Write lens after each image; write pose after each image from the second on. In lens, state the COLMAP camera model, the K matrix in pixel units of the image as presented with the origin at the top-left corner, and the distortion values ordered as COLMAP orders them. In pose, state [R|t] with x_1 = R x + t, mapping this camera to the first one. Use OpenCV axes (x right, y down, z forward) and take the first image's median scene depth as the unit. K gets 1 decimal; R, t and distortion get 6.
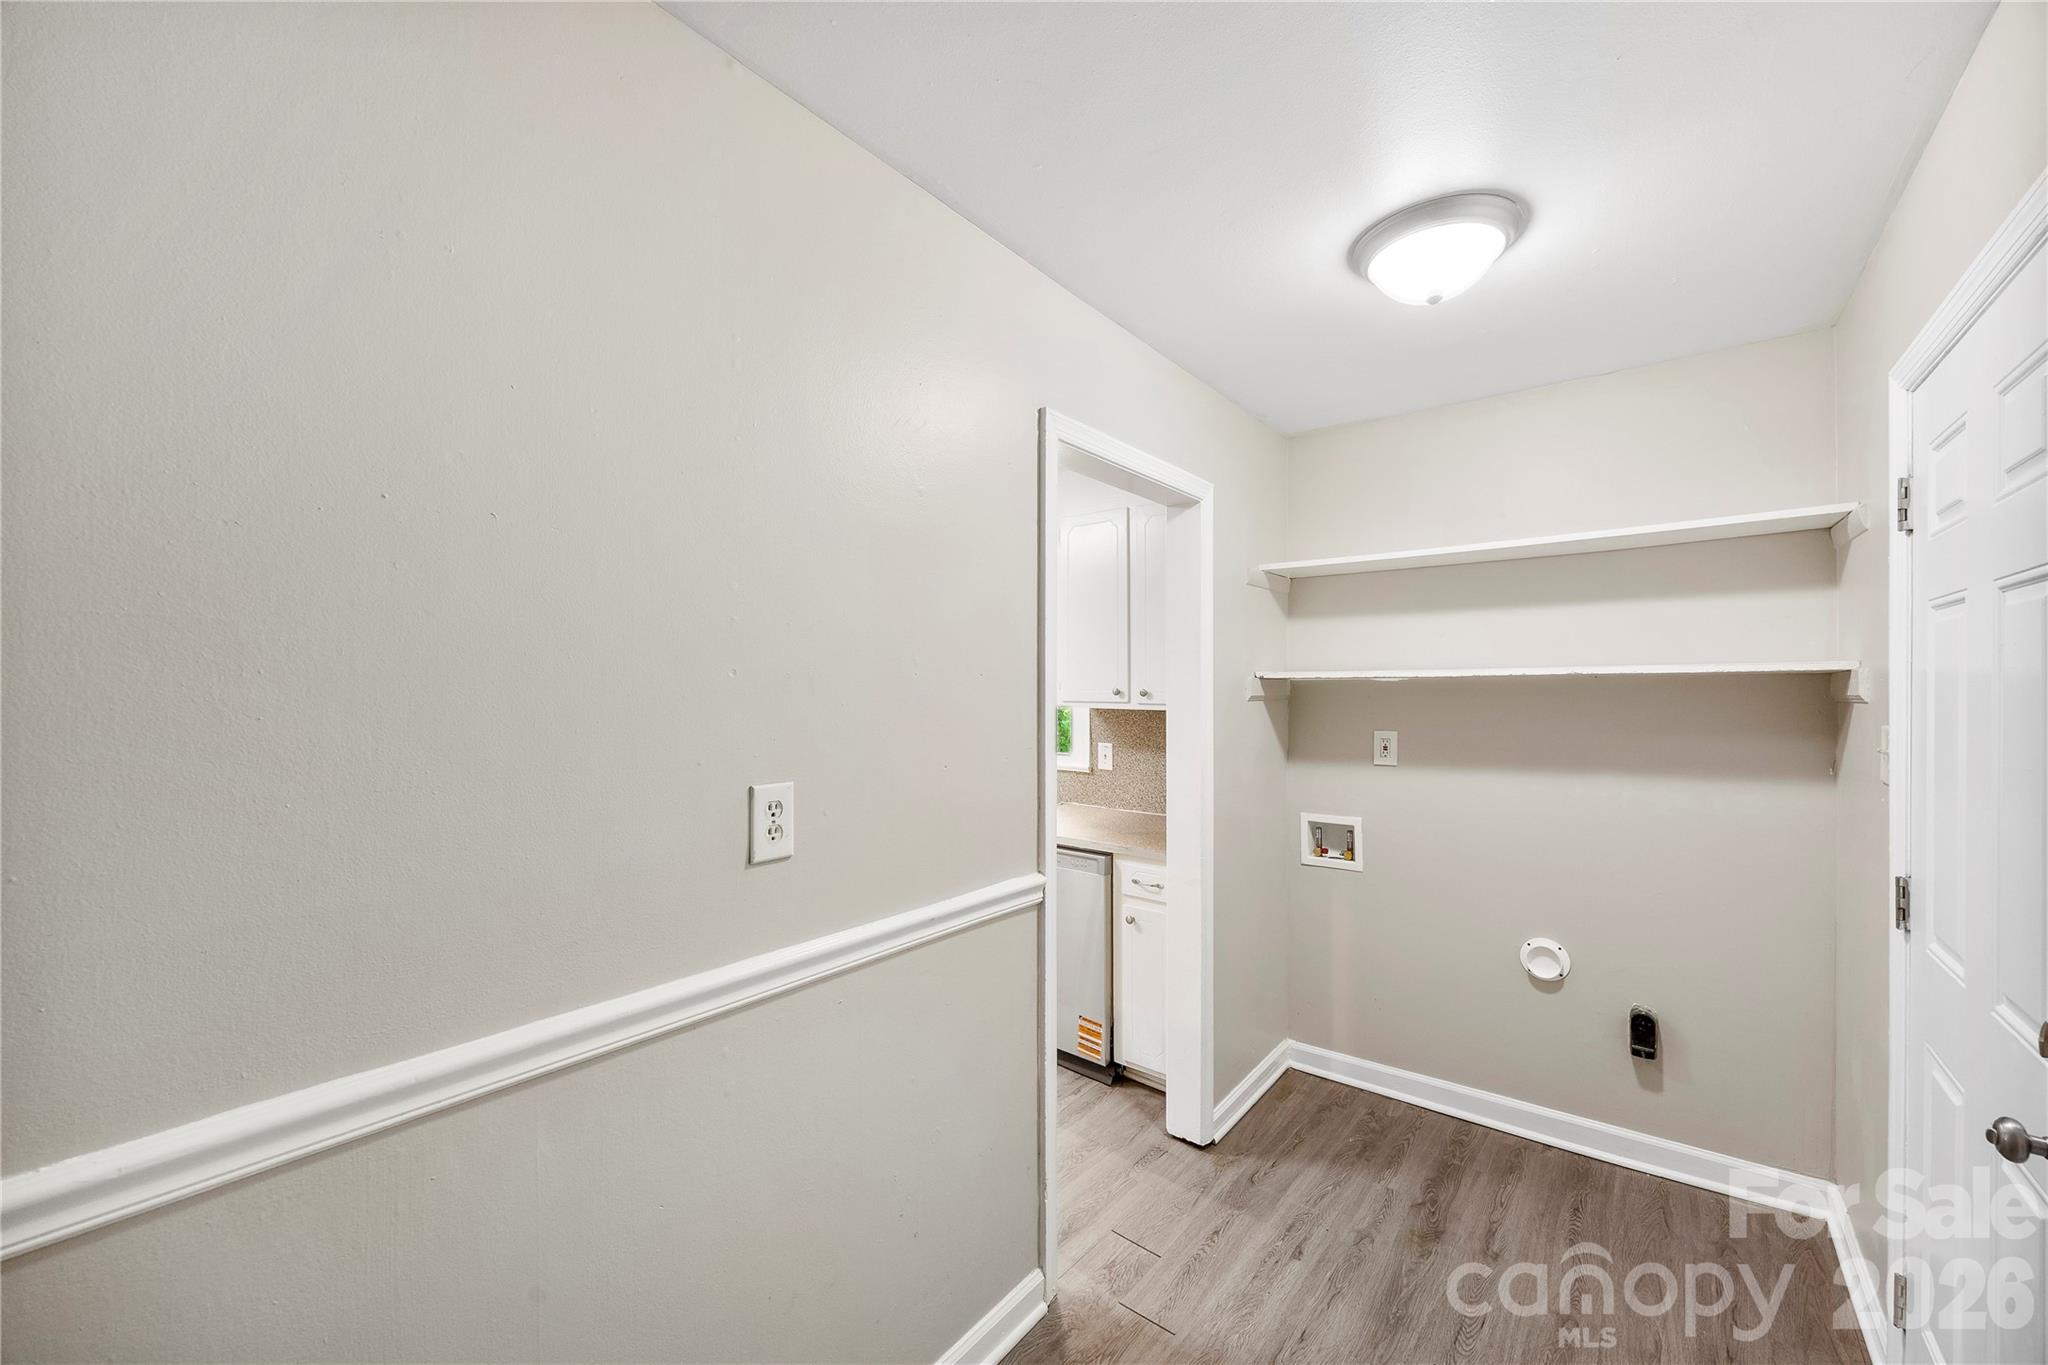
lens RADIAL K [[781.7, 0, 1034.7], [0, 781.7, 686.0], [0, 0, 1]] dist [-0.000535, -0.000044]
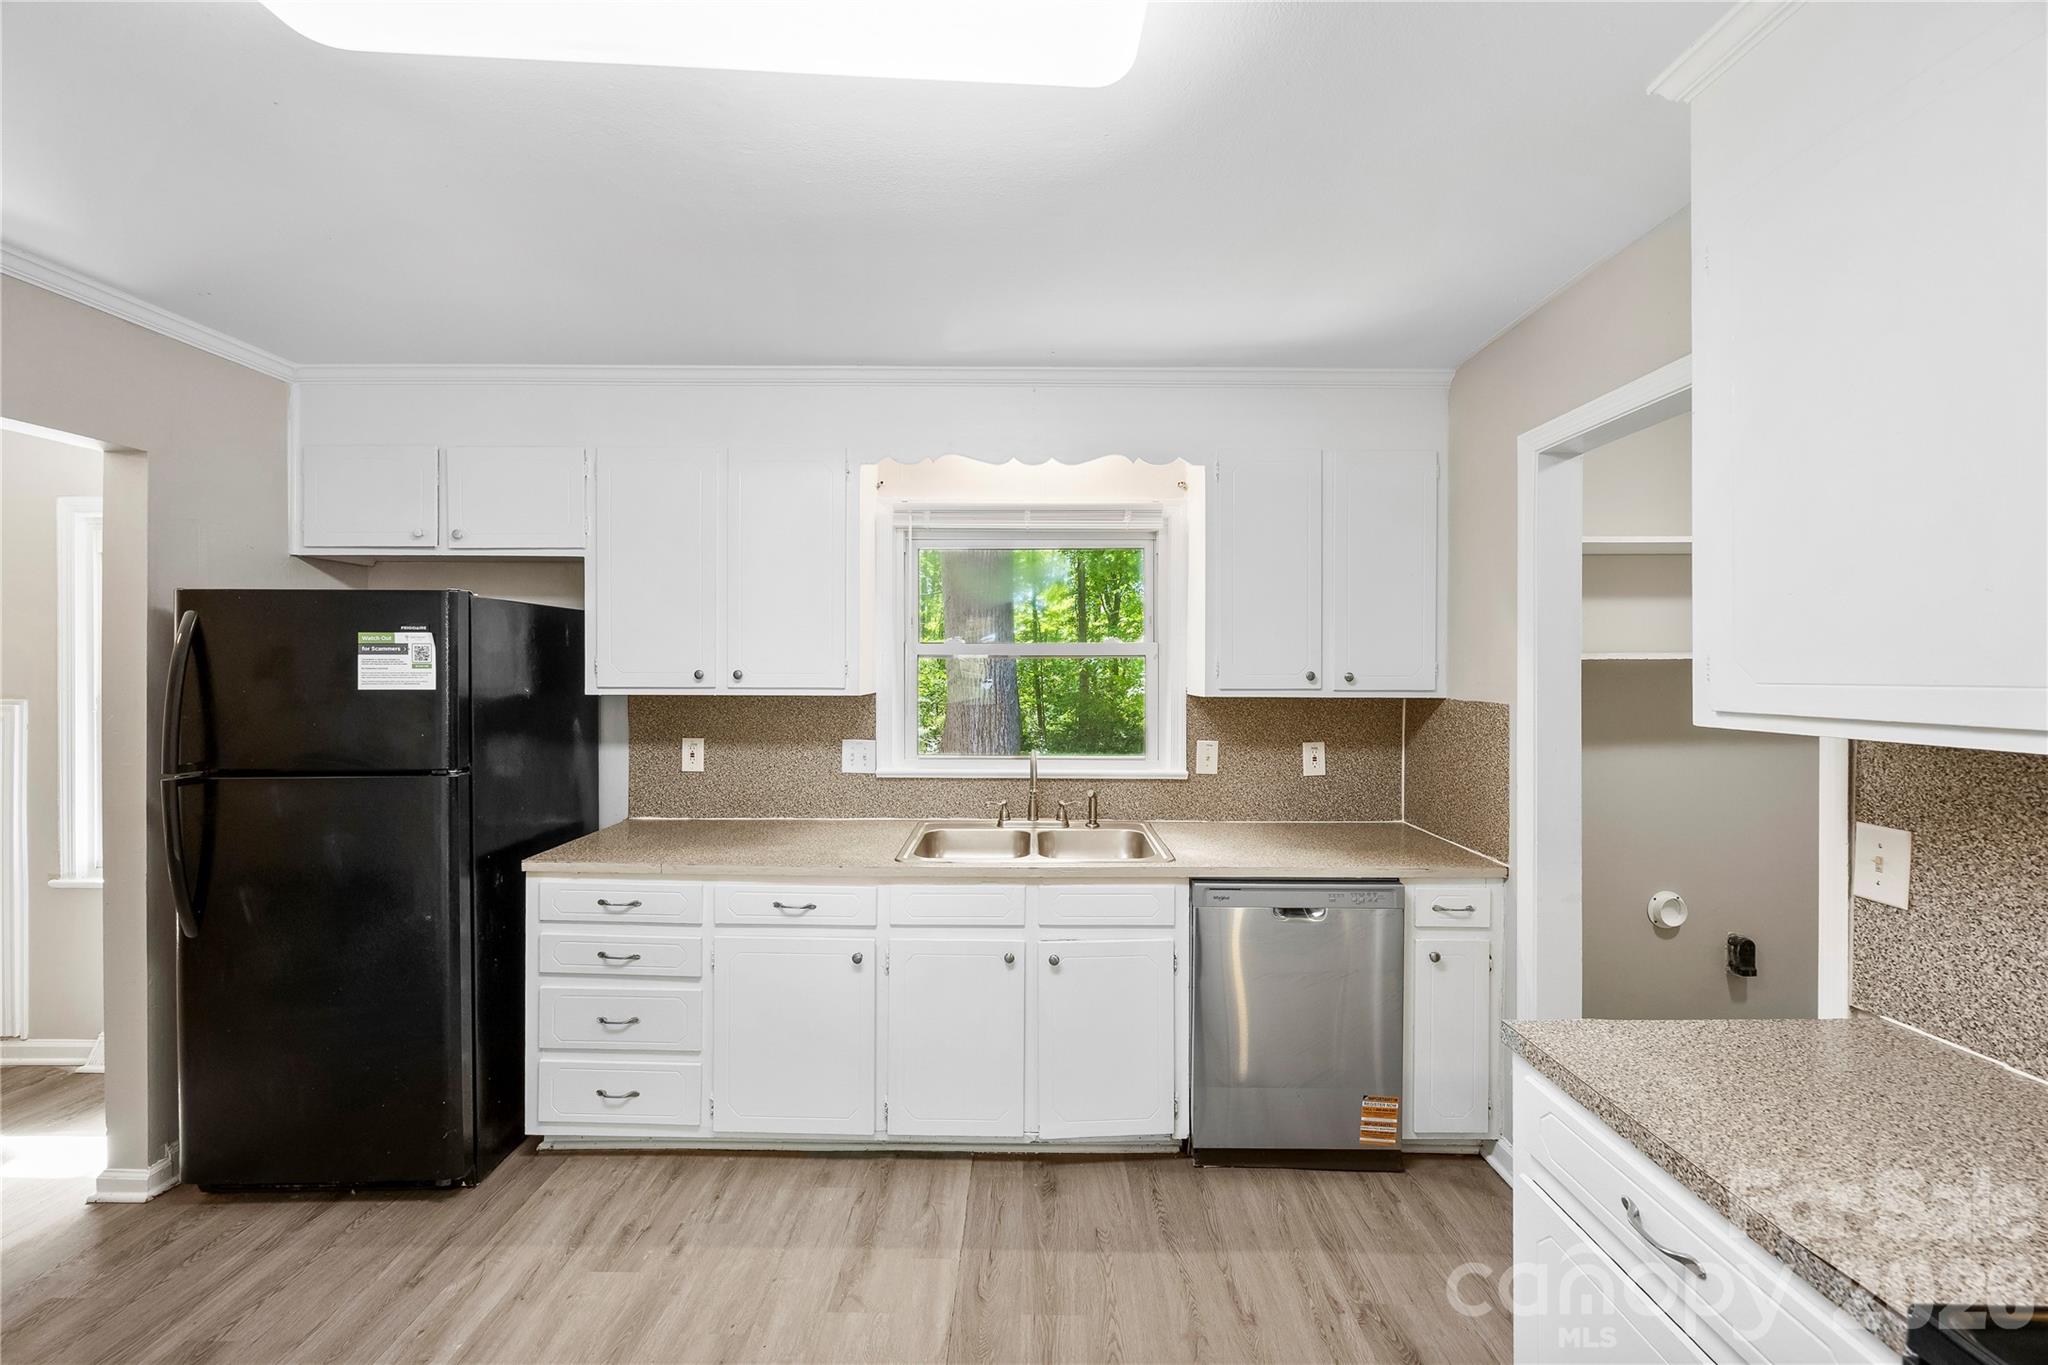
lens RADIAL K [[784.6, 0, 1018.3], [0, 784.6, 675.4], [0, 0, 1]] dist [0.000094, -0.000051]
pose [[0.783974, -0.003153, 0.620786, -0.632235], [0.001905, 0.999995, 0.002674, 0.003887], [-0.620791, -0.000914, 0.783976, 0.552744]]
